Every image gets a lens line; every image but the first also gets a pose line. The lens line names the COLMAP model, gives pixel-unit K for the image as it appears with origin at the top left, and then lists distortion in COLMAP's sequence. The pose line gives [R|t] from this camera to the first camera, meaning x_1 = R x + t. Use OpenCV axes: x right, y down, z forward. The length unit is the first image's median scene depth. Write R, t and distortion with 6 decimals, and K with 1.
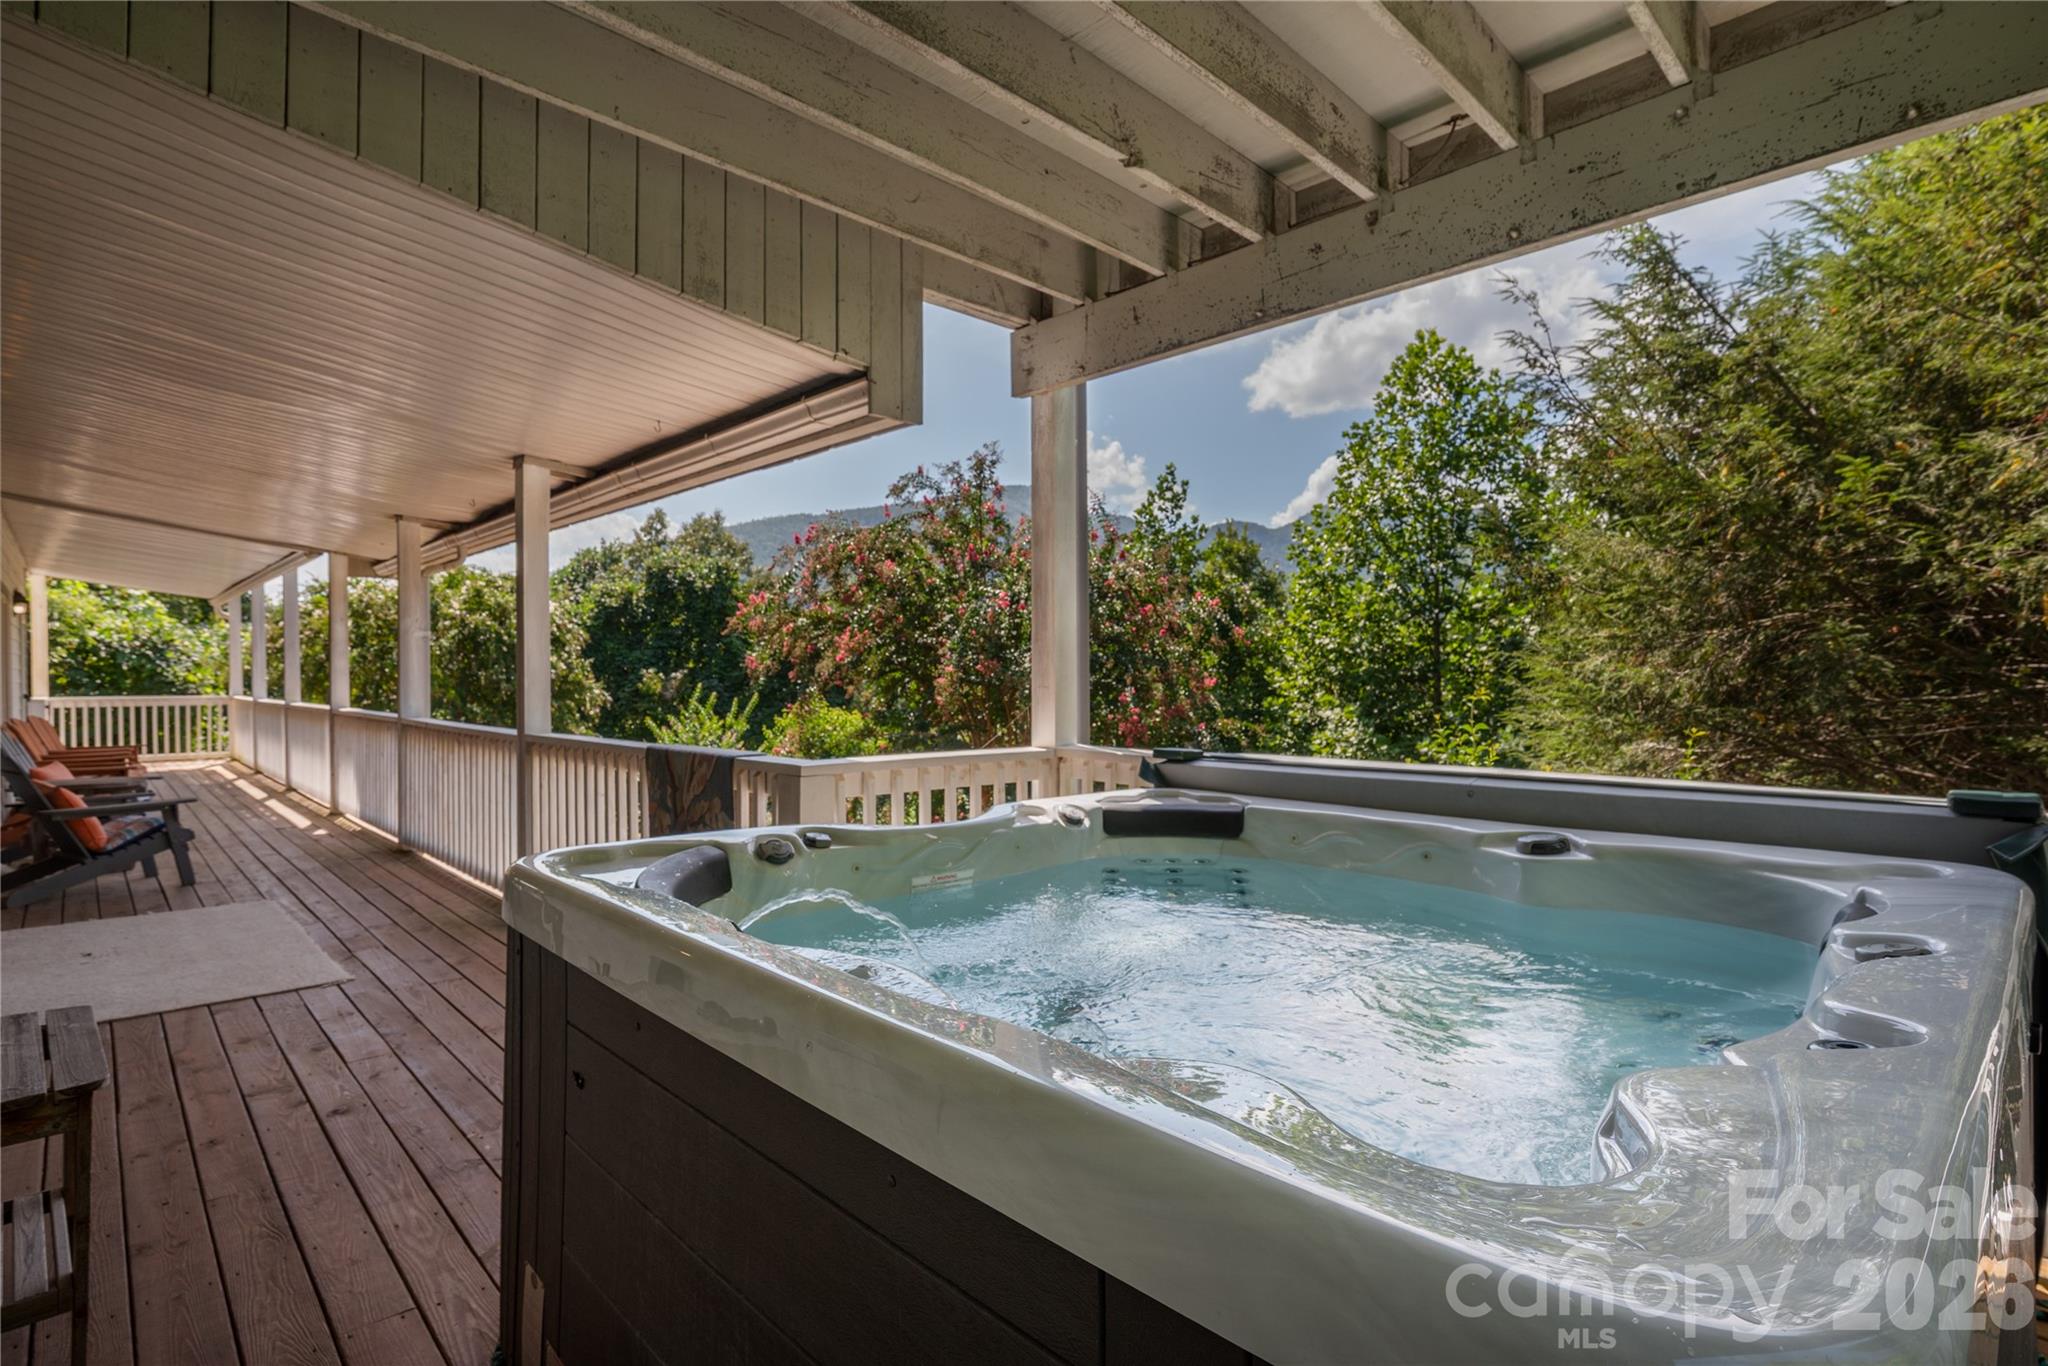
lens RADIAL K [[979.6, 0, 1024.0], [0, 979.6, 683.0], [0, 0, 1]] dist [-0.004696, -0.000885]
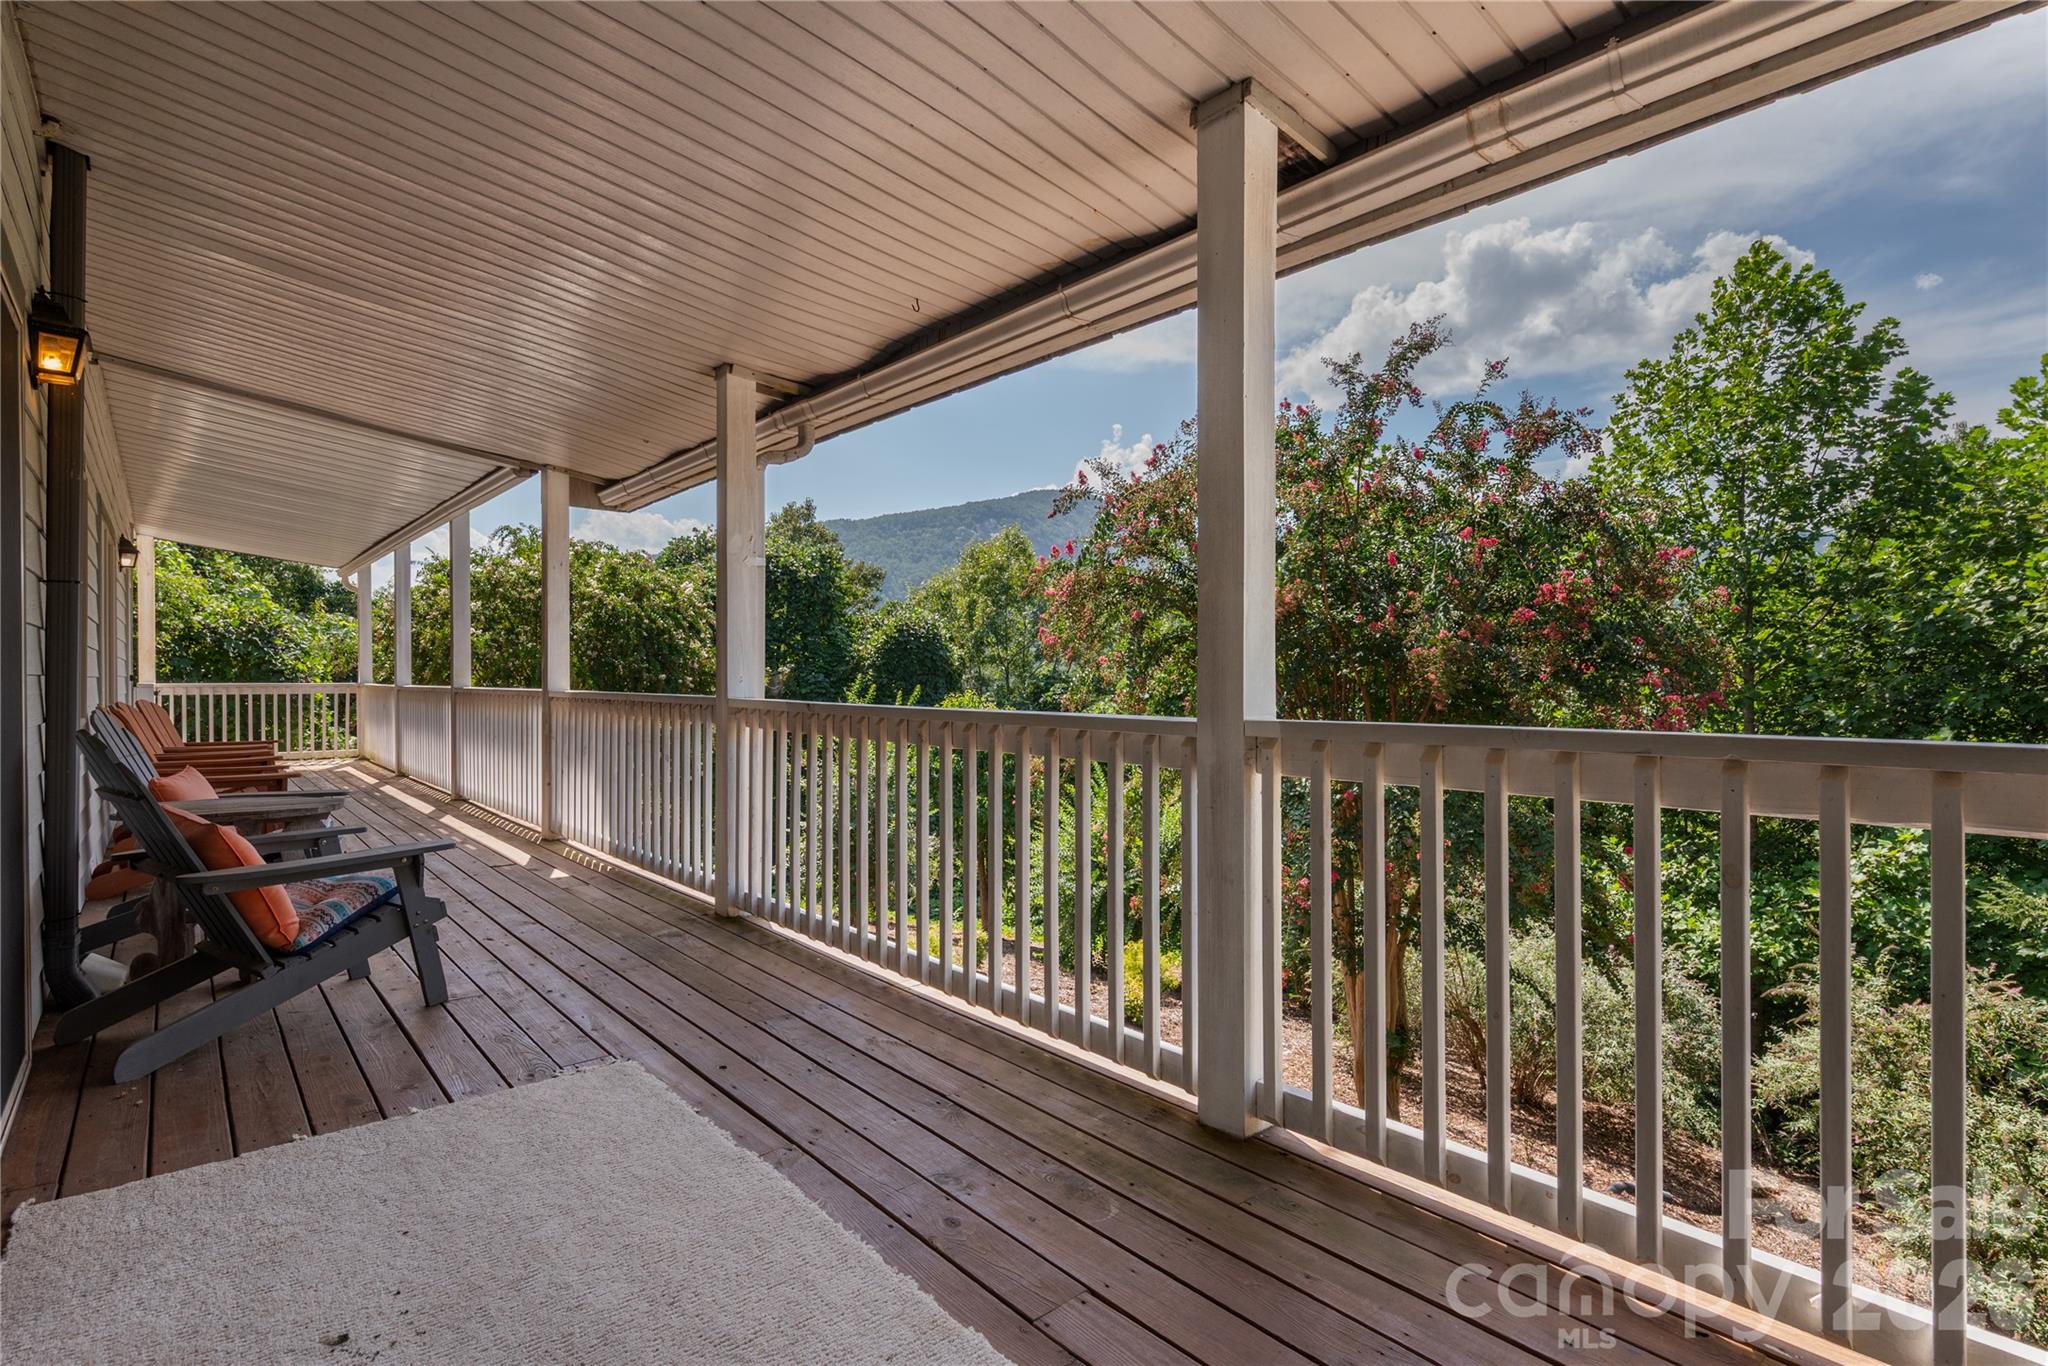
lens RADIAL K [[964.9, 0, 988.0], [0, 964.9, 675.8], [0, 0, 1]] dist [0.001328, -0.000229]
pose [[0.997777, 0.002077, -0.066606, -0.188409], [-0.002672, 0.999957, -0.008841, 0.011196], [0.066584, 0.008999, 0.997740, 0.177918]]
